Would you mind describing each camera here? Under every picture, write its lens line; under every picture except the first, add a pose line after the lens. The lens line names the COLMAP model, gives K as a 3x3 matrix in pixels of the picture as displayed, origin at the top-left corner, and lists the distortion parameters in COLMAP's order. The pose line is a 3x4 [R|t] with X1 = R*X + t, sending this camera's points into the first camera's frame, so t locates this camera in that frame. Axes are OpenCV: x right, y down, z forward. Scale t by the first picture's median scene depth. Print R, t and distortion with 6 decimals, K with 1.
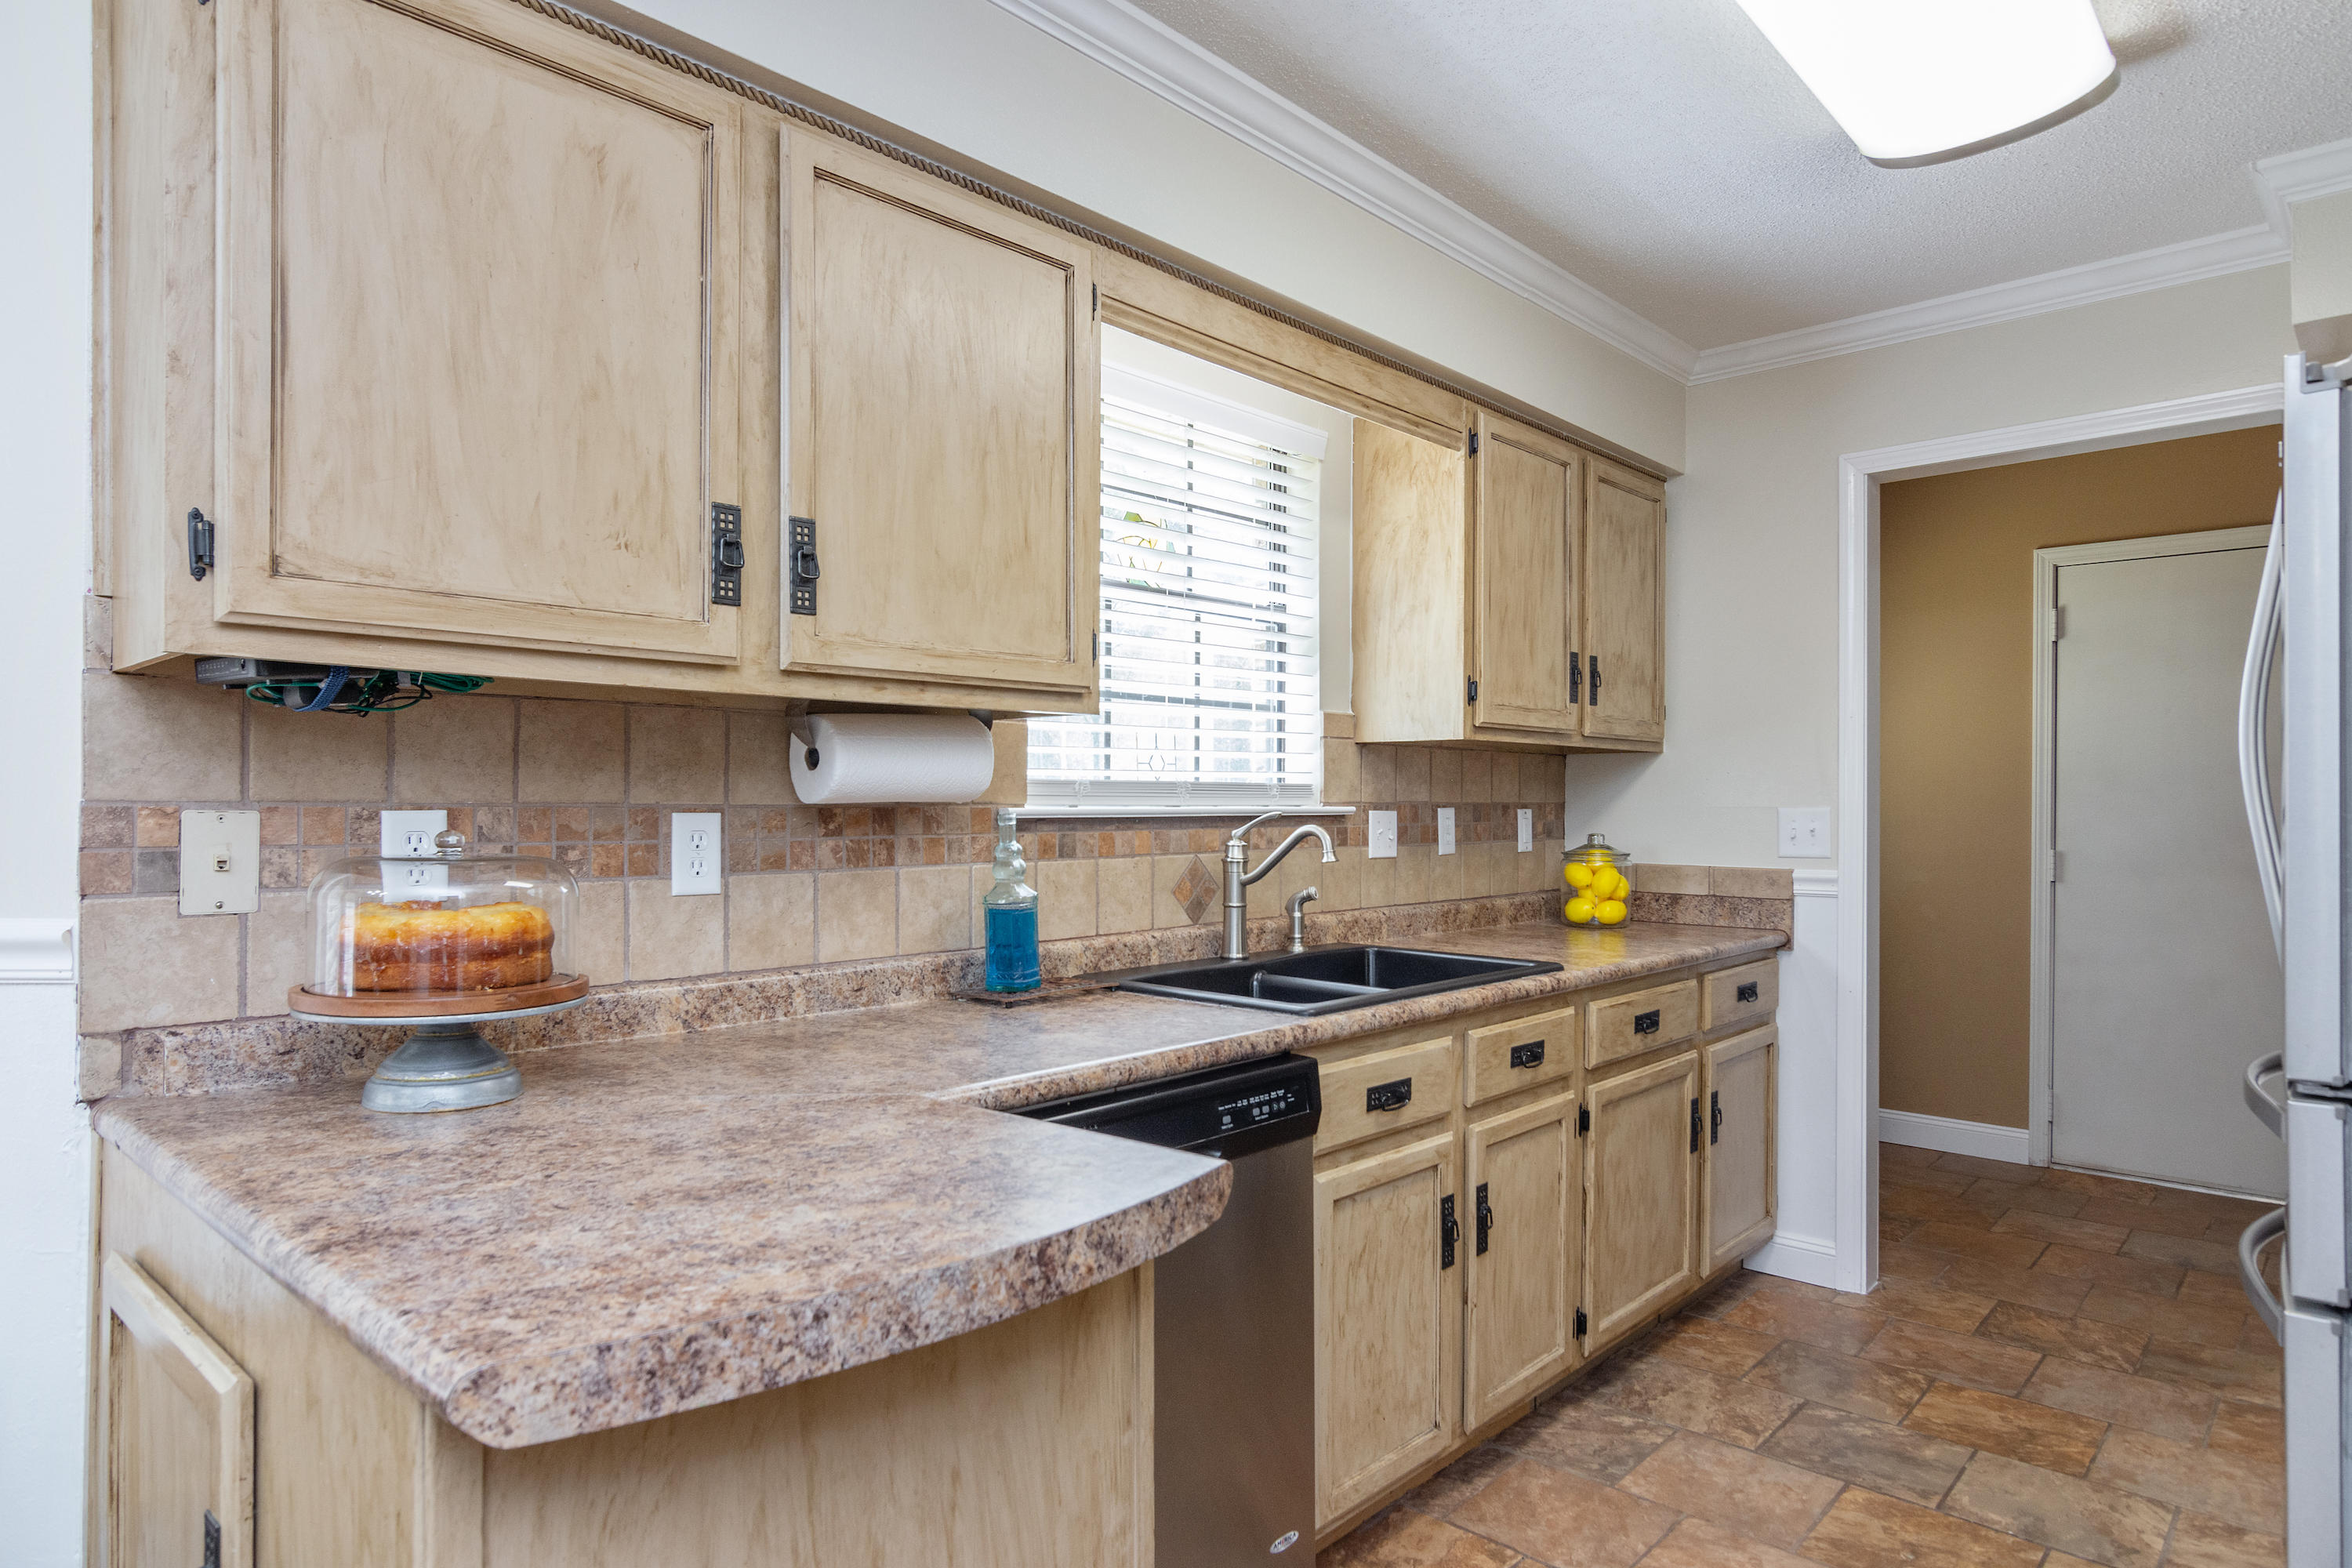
lens RADIAL K [[1345.5, 0, 1171.8], [0, 1345.5, 804.5], [0, 0, 1]] dist [-0.004584, 0.001966]
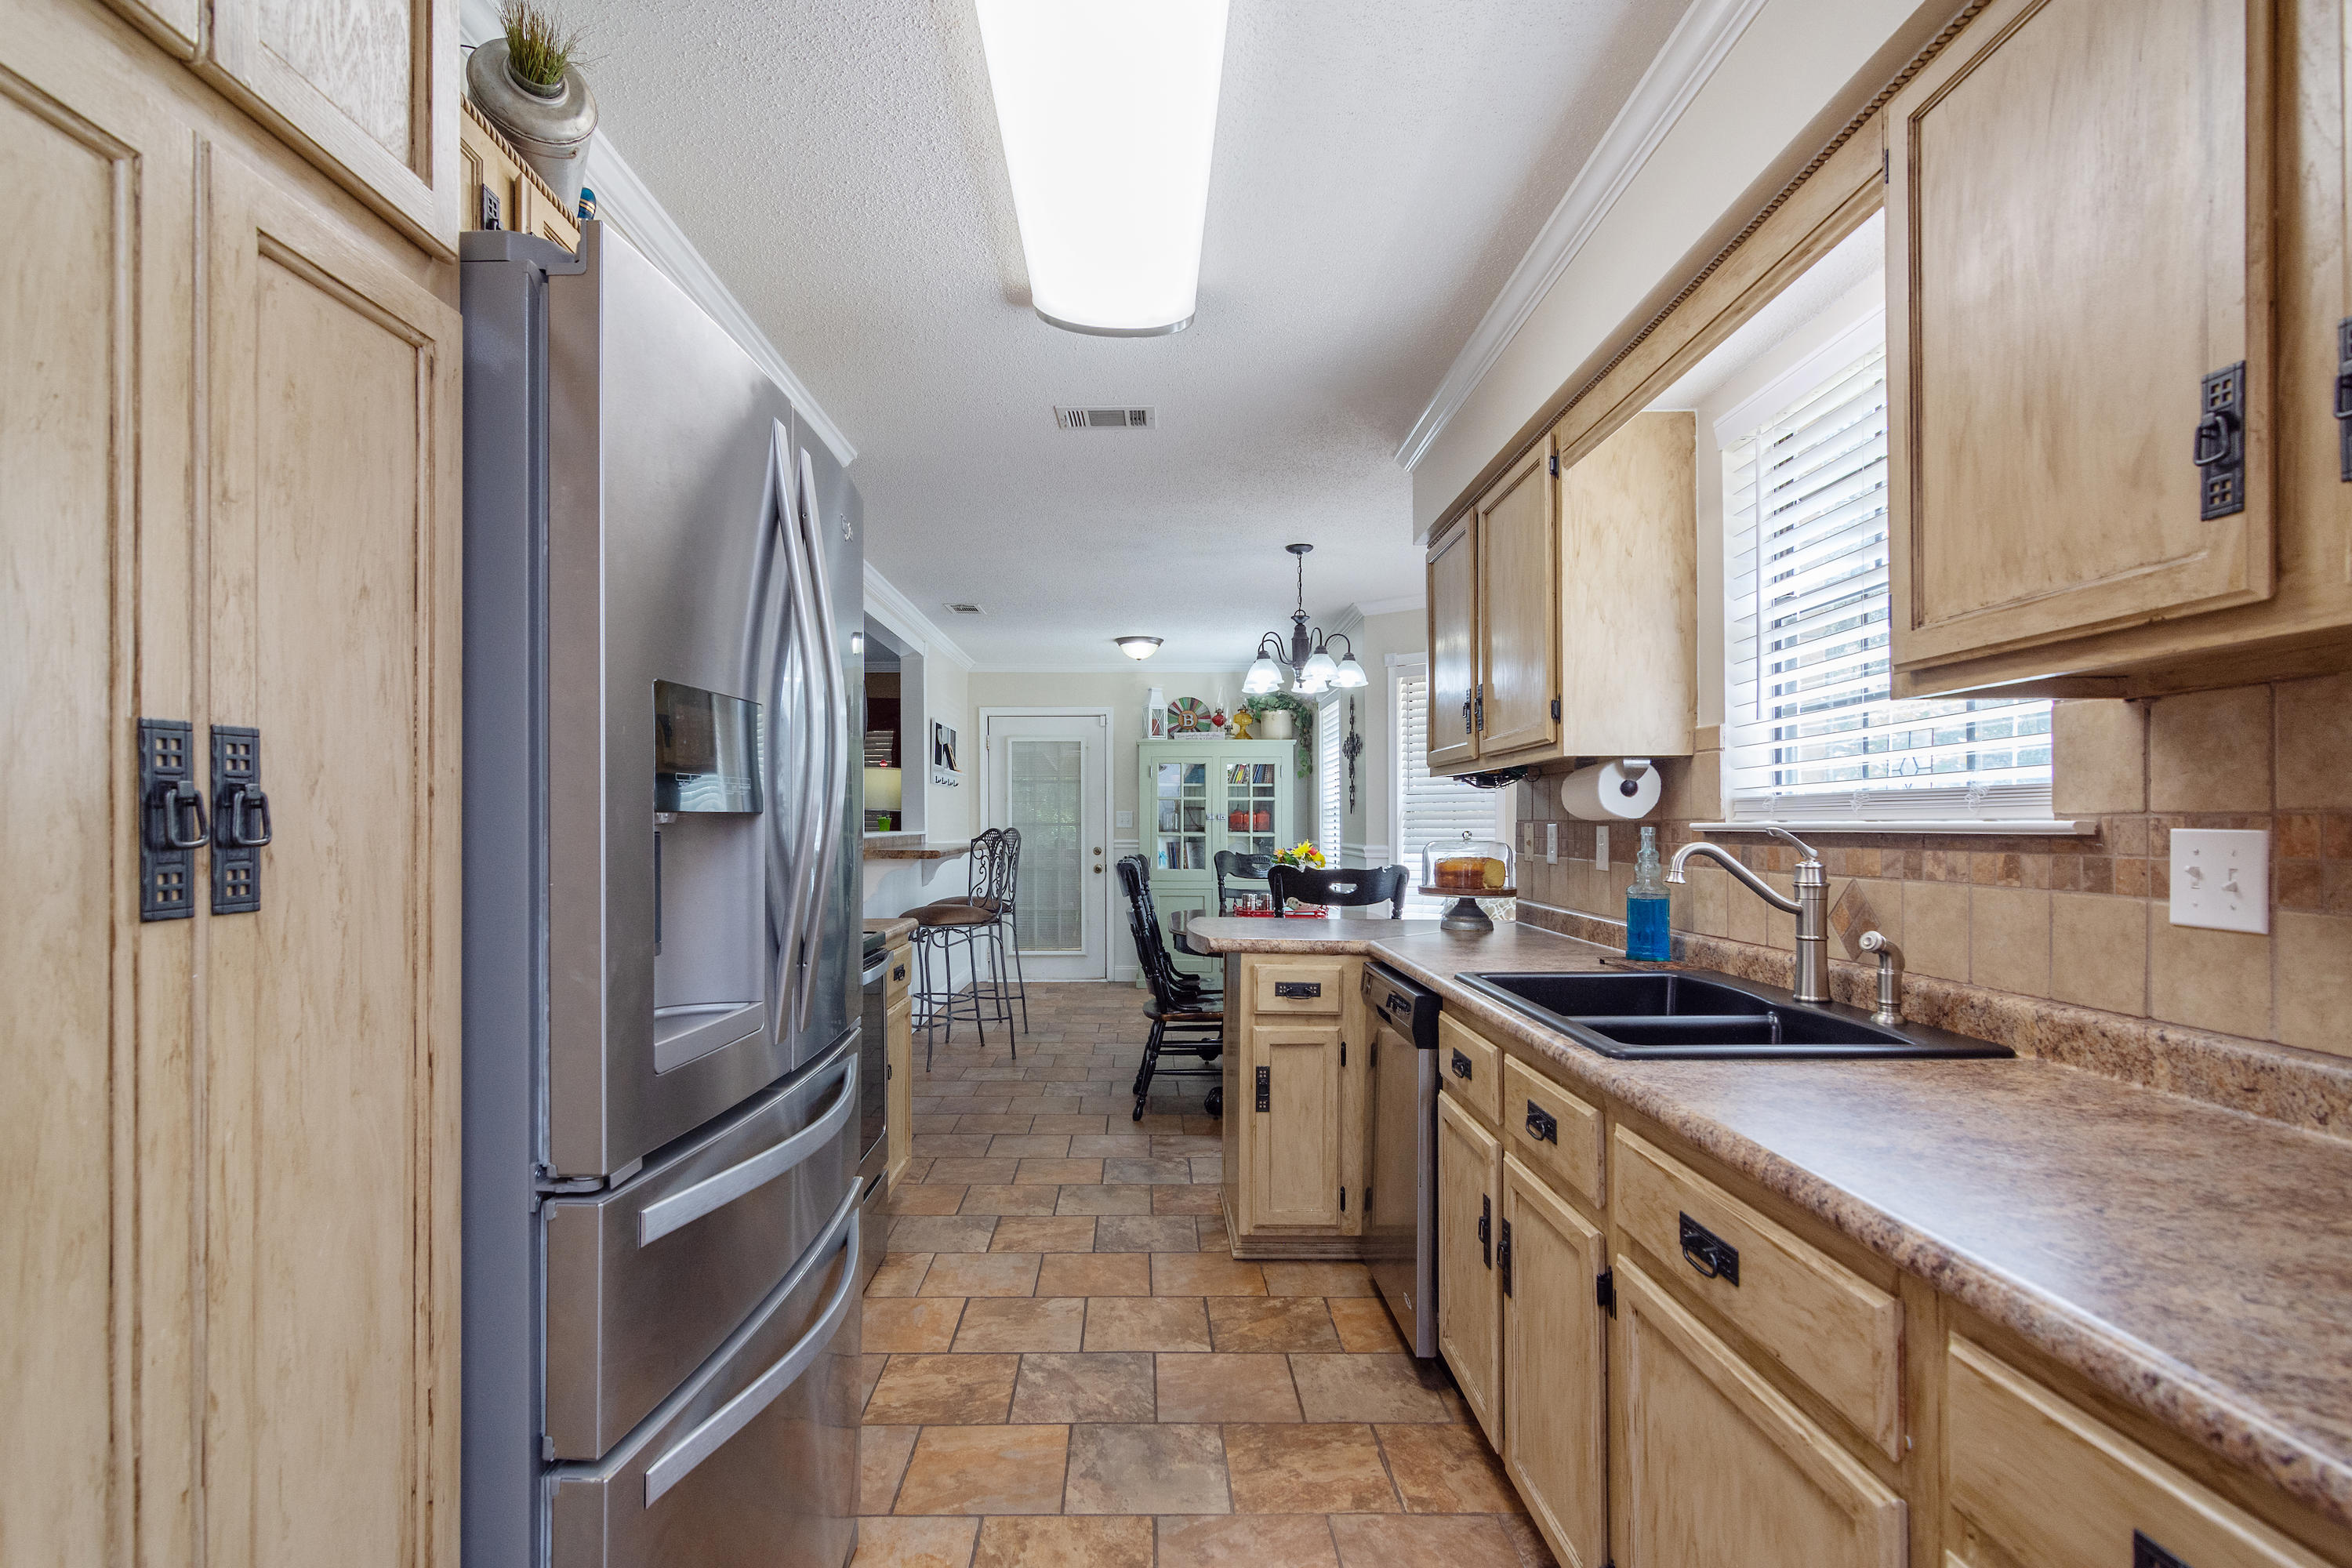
lens RADIAL K [[1121.2, 0, 1154.0], [0, 1121.2, 858.6], [0, 0, 1]] dist [-0.008282, 0.003836]
pose [[-0.724753, 0.026701, -0.688491, 1.013203], [0.007735, 0.999501, 0.030619, -0.000136], [0.688965, 0.016866, -0.724598, 1.489814]]
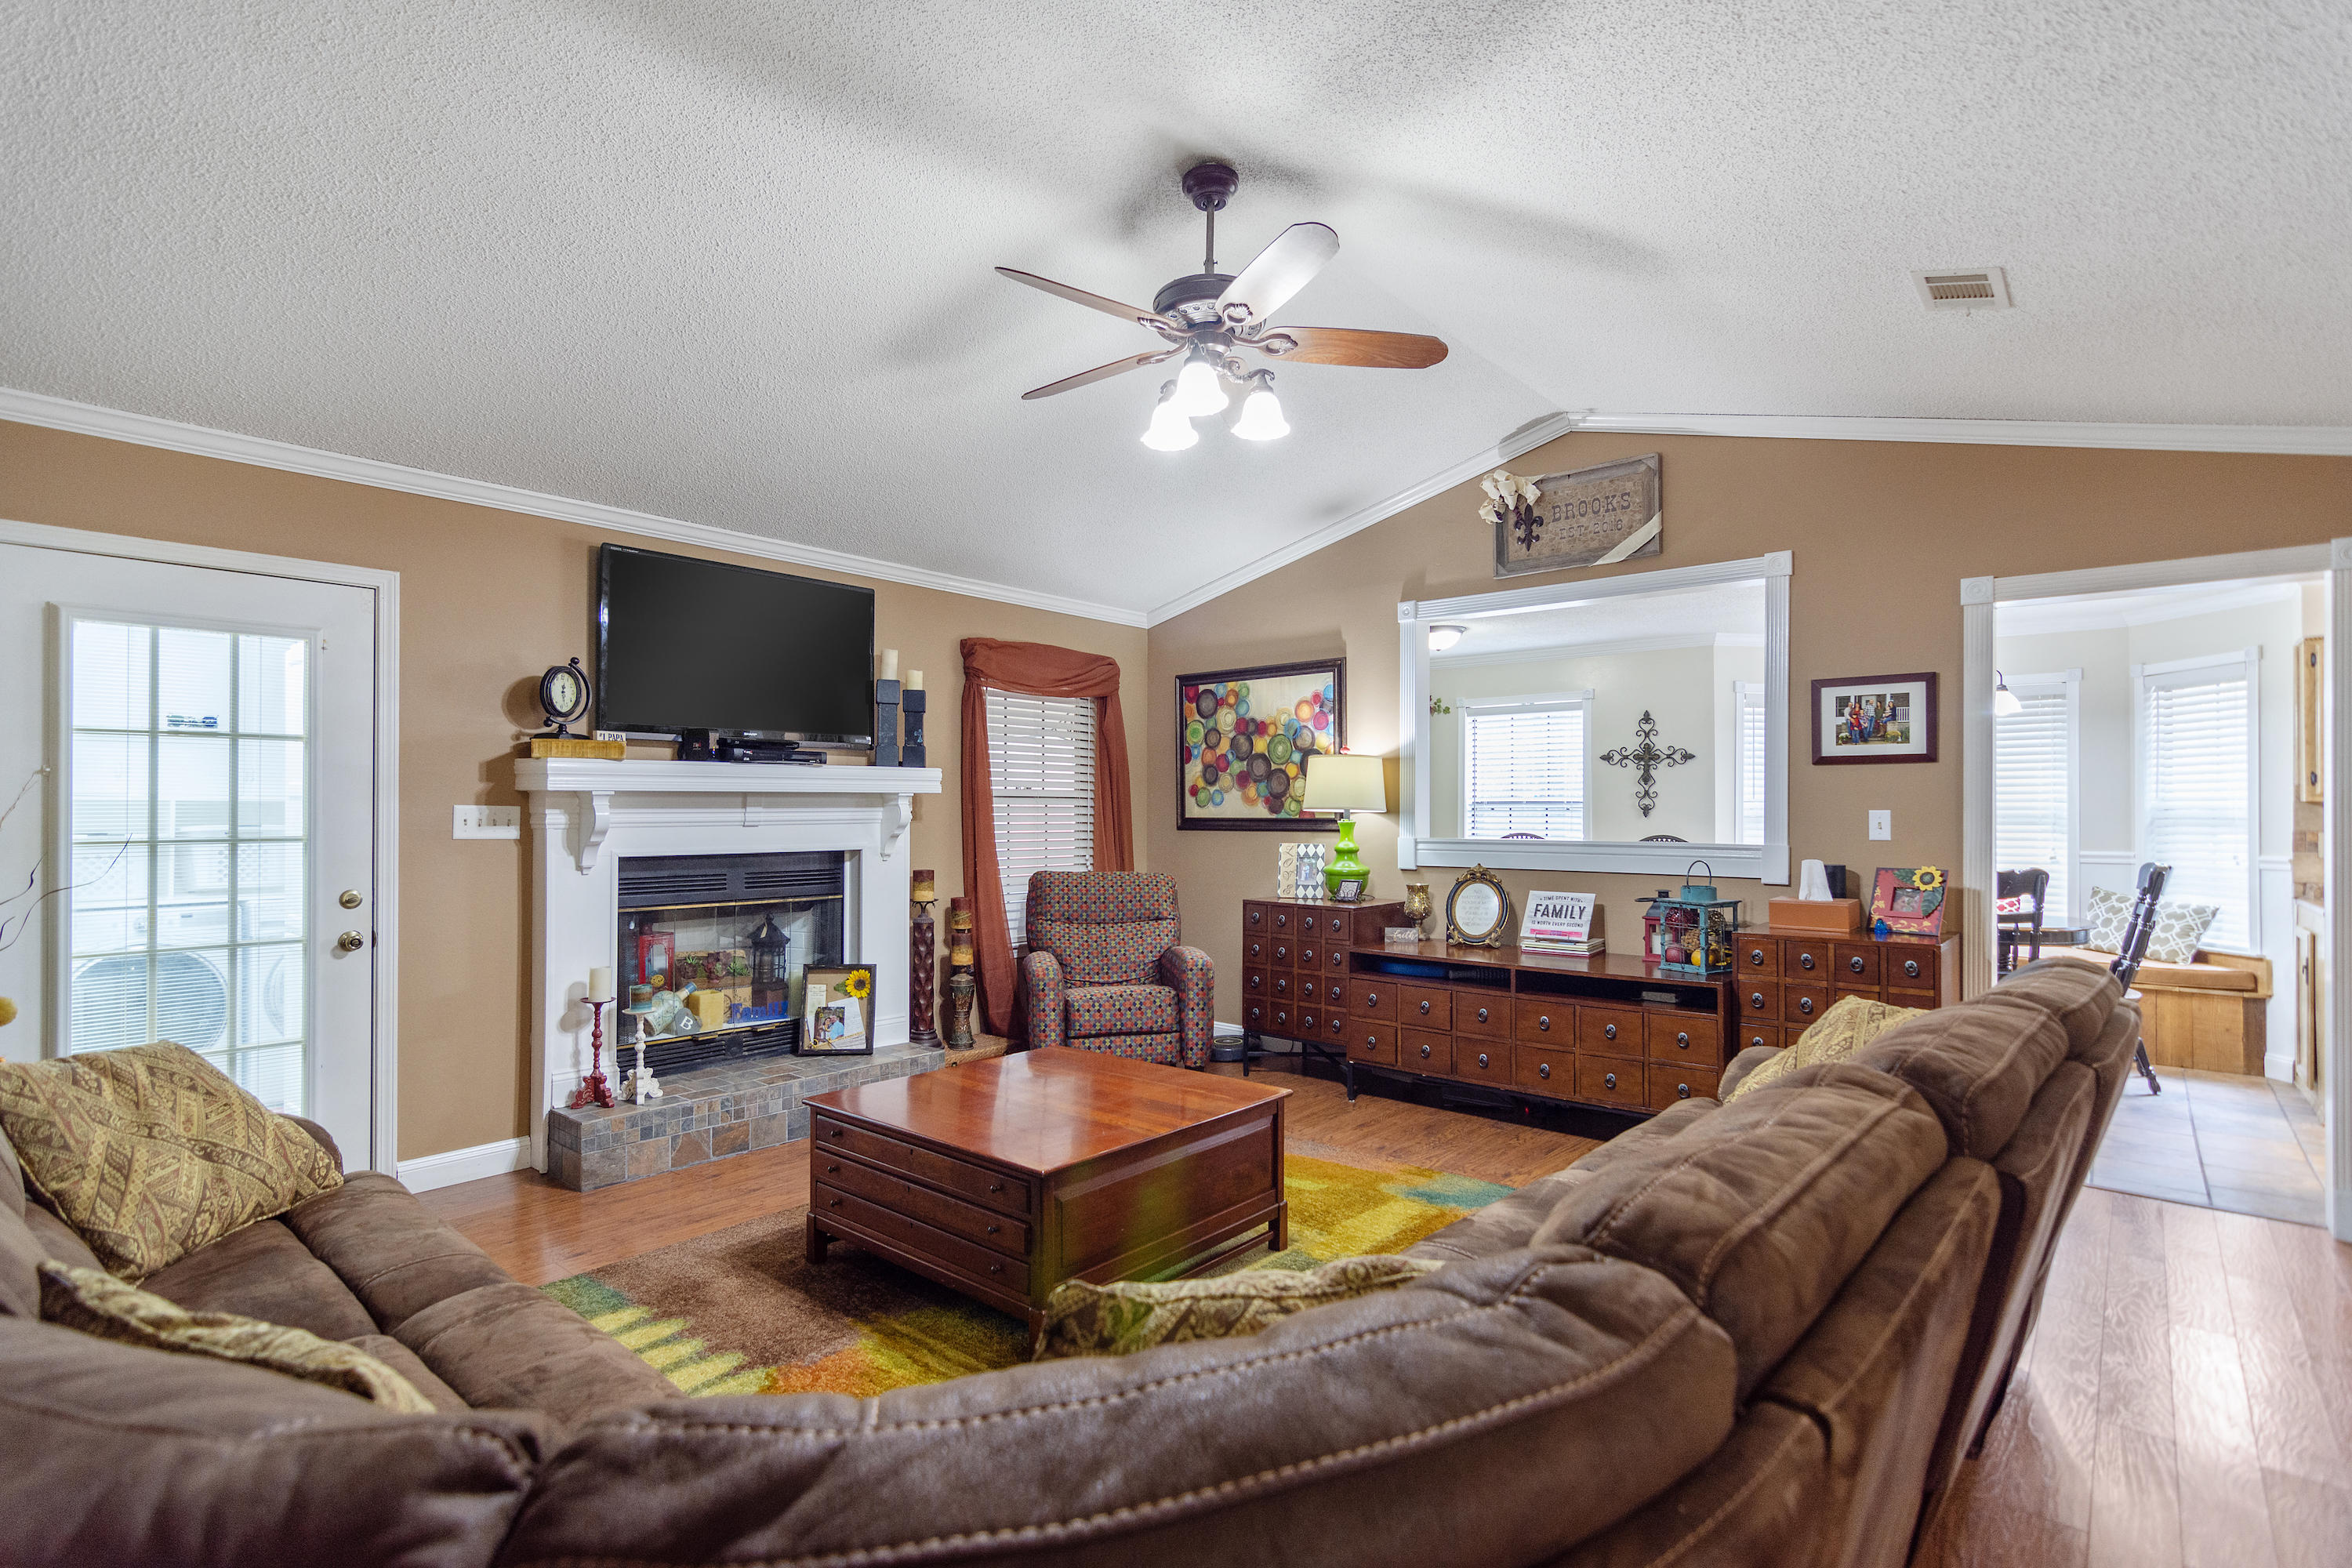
lens RADIAL K [[1121.2, 0, 1169.7], [0, 1121.2, 796.4], [0, 0, 1]] dist [-0.008282, 0.003836]
pose [[0.046453, -0.015397, -0.998802, 1.782322], [-0.003632, 0.999872, -0.015582, -0.029781], [0.998914, 0.004351, 0.046391, -1.901745]]
